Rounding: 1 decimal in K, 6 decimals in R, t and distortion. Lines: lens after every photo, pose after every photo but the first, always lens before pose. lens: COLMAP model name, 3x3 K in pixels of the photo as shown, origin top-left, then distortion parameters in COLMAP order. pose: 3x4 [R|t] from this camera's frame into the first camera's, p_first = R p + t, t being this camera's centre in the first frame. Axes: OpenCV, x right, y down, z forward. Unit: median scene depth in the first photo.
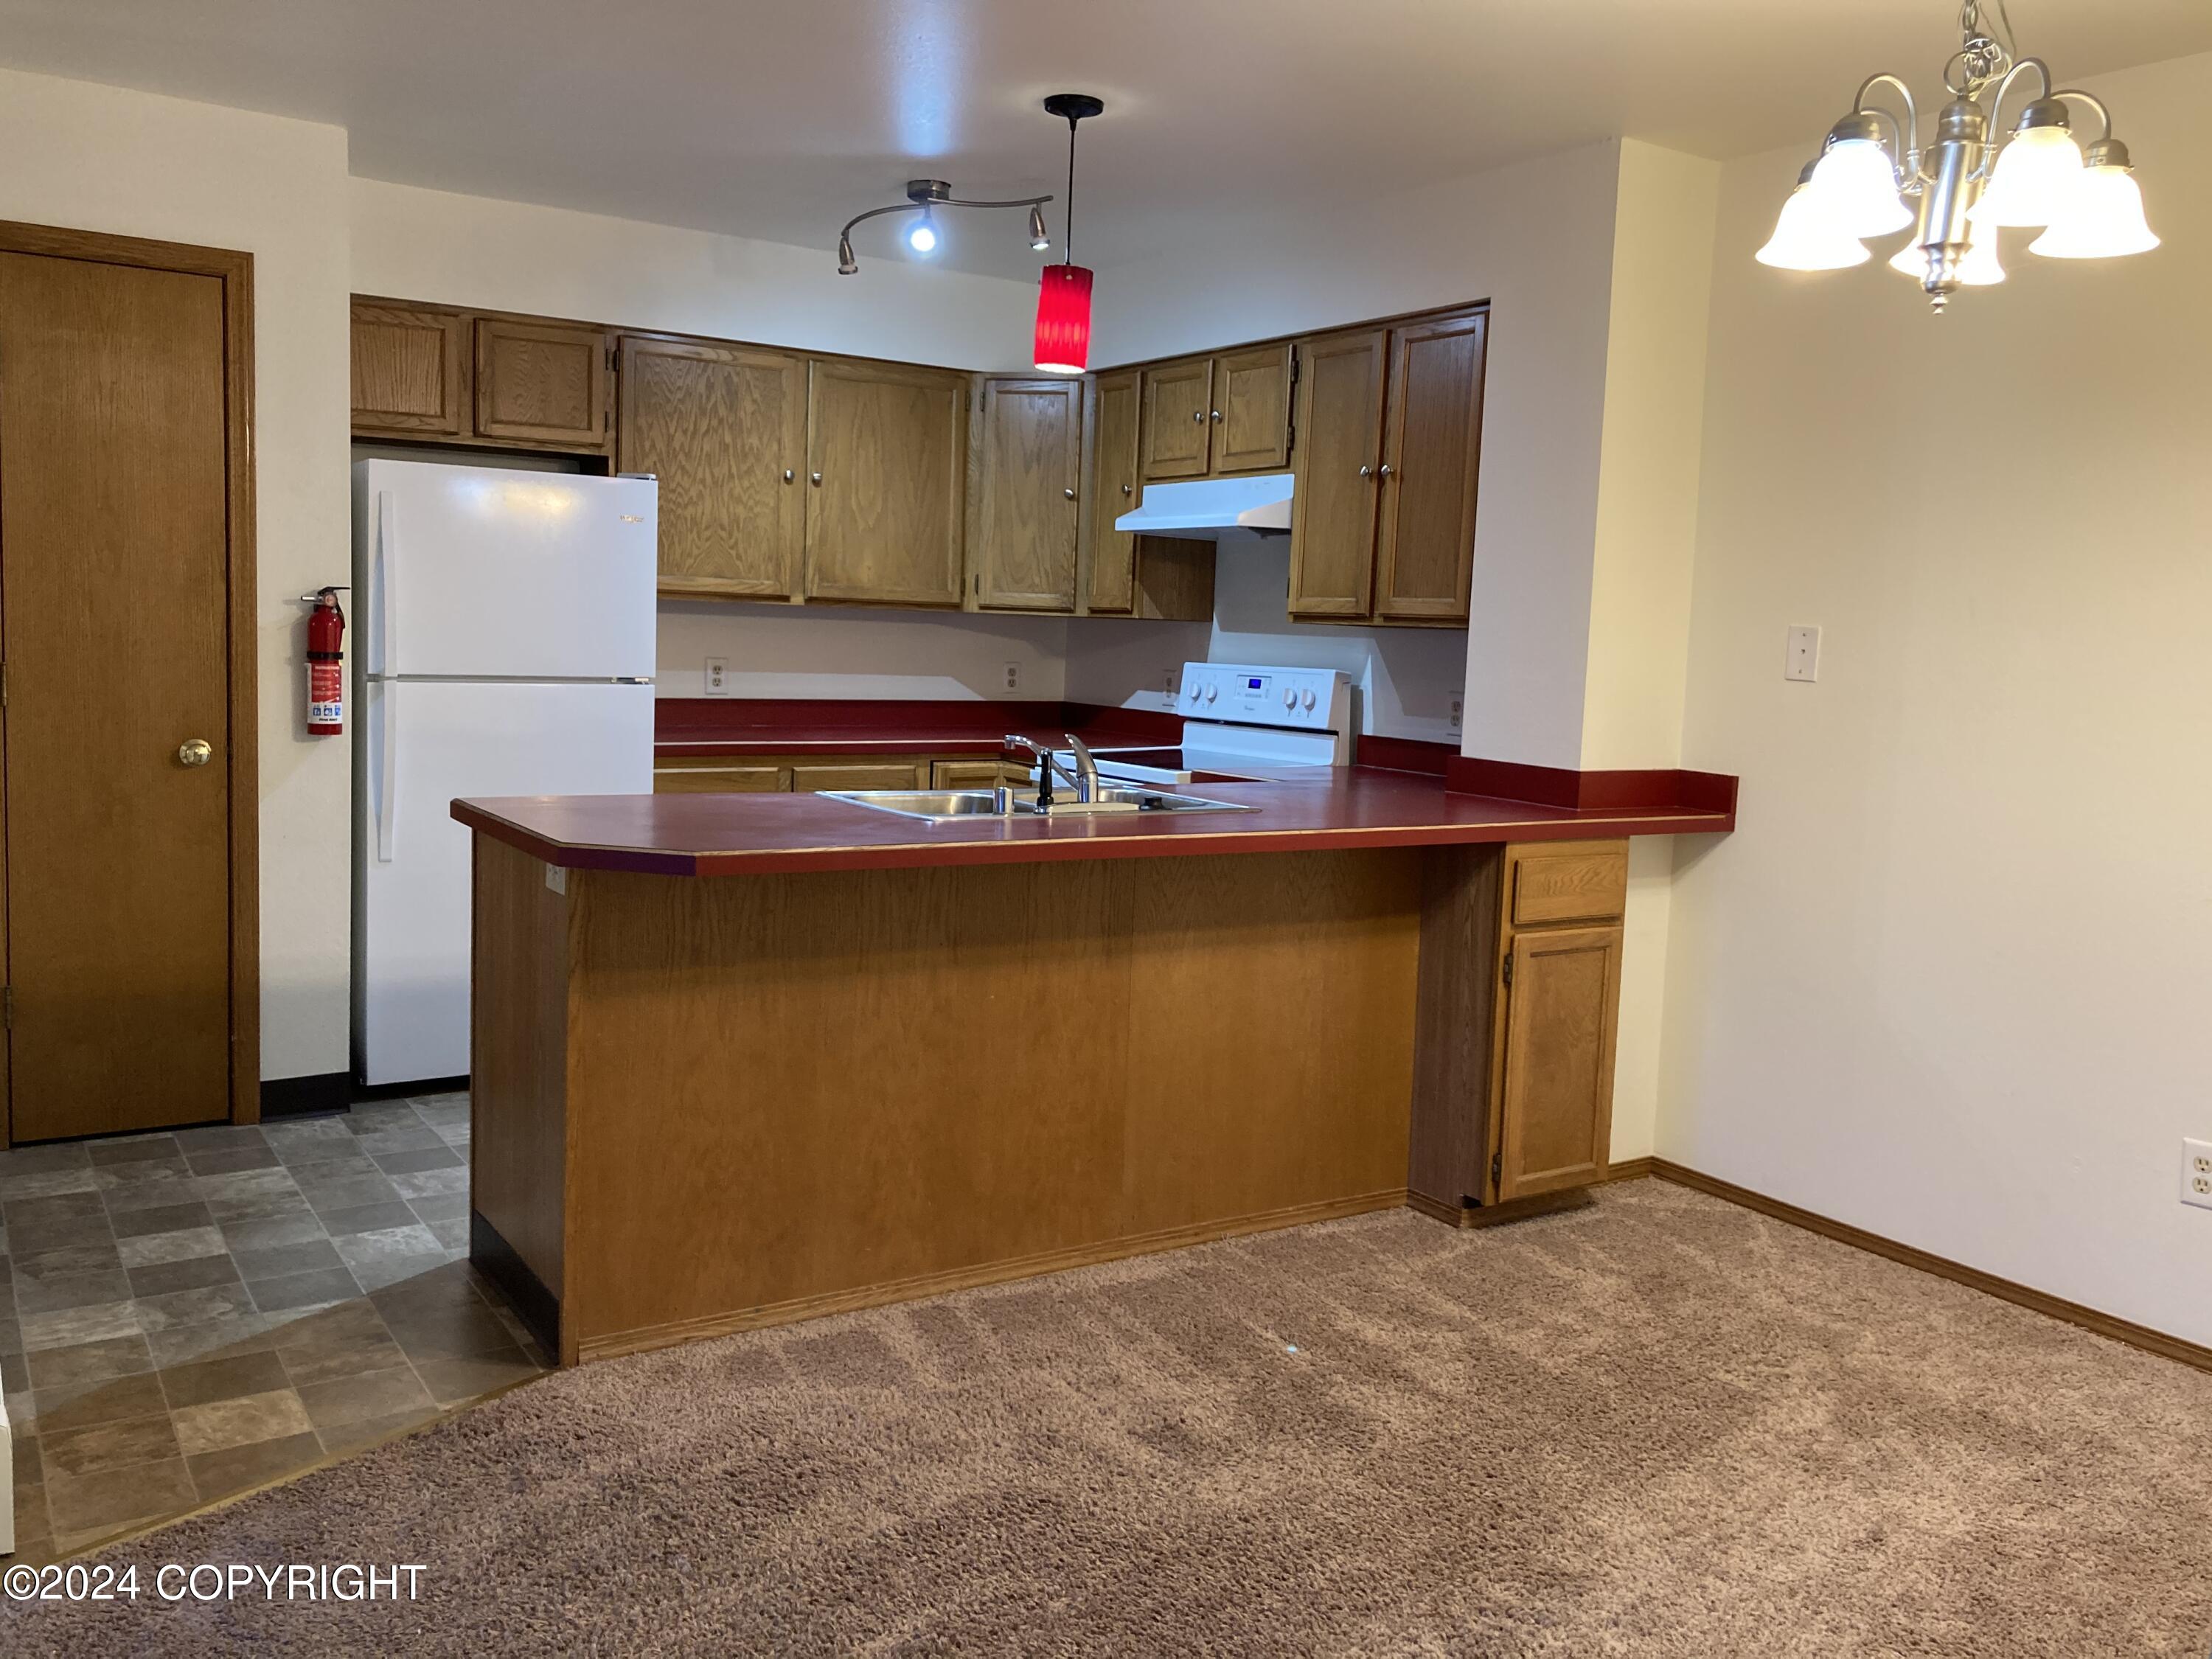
lens RADIAL K [[1809.5, 0, 1117.6], [0, 1809.5, 792.3], [0, 0, 1]] dist [0.091129, -0.120999]
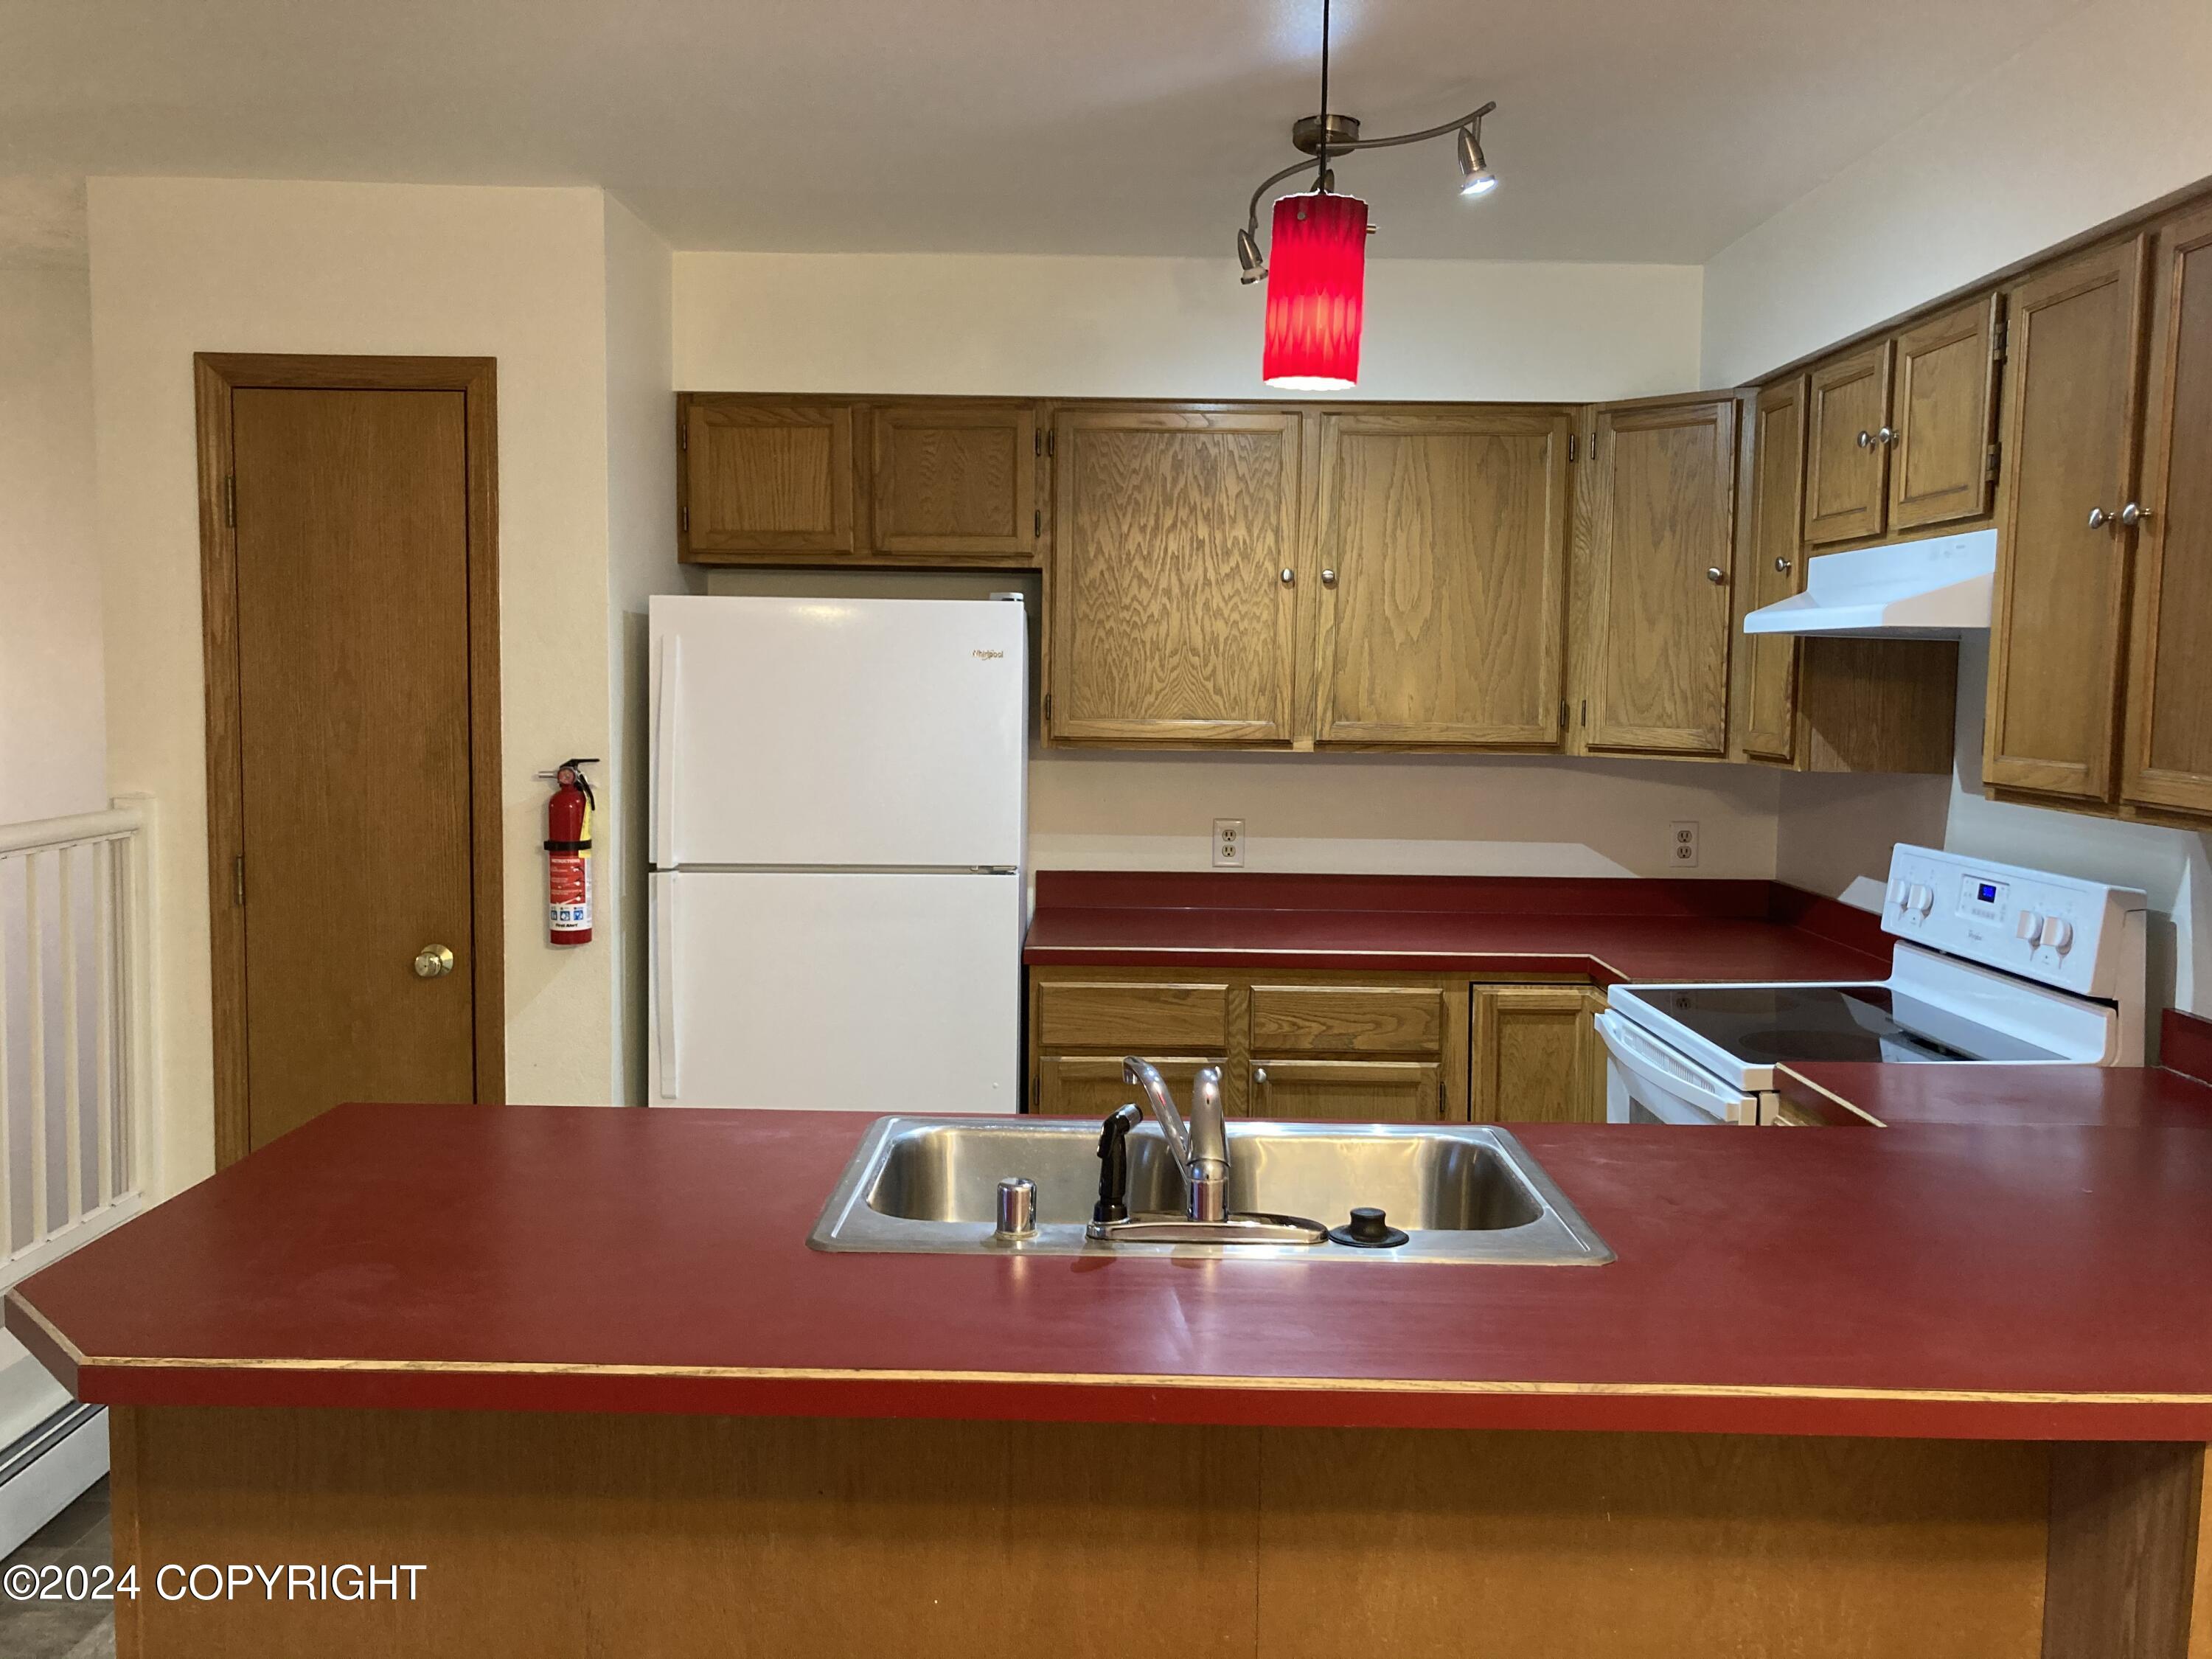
lens RADIAL K [[1809.5, 0, 1117.6], [0, 1809.5, 792.3], [0, 0, 1]] dist [0.091129, -0.120999]
pose [[0.837285, 0.012484, -0.546624, 0.165772], [-0.033895, 0.999002, -0.029103, -0.067199], [0.545715, 0.042895, 0.836872, 0.376539]]
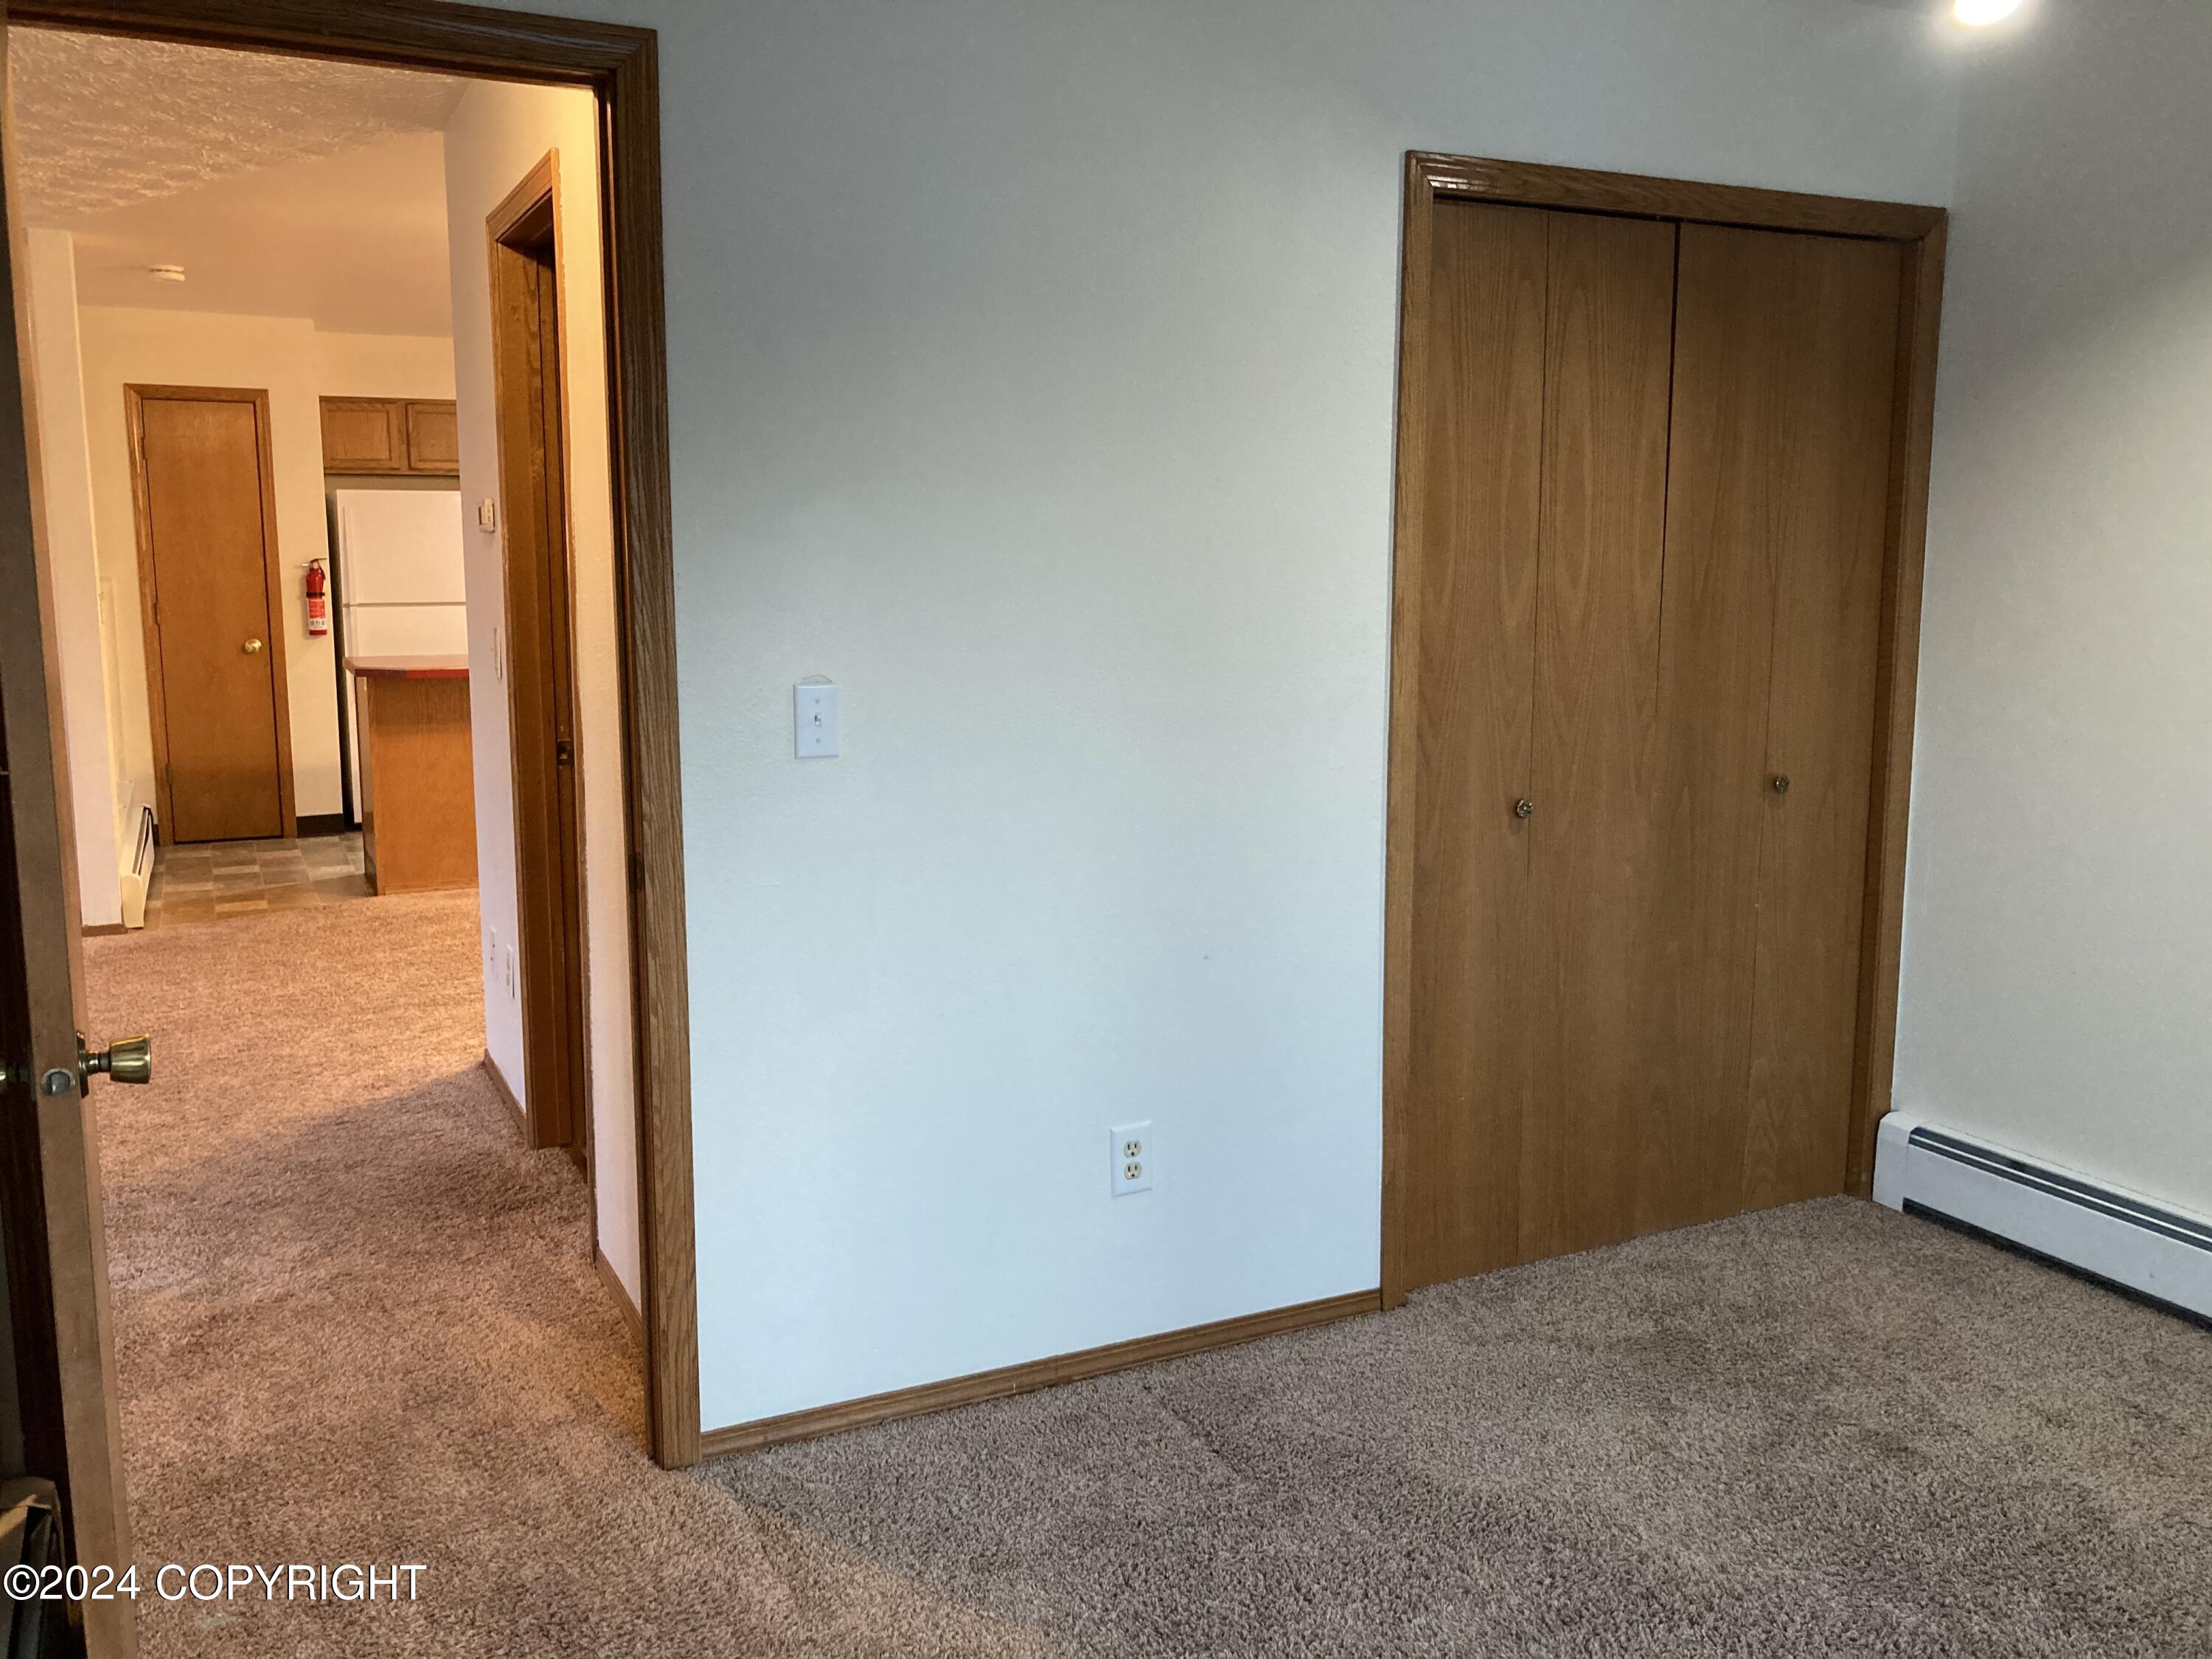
lens RADIAL K [[1815.7, 0, 1106.0], [0, 1815.7, 829.5], [0, 0, 1]] dist [0.002338, 0.005244]
pose [[0.991745, -0.019283, -0.126768, 0.512746], [0.026170, 0.998258, 0.052887, 0.075822], [0.125527, -0.055768, 0.990521, -0.653607]]
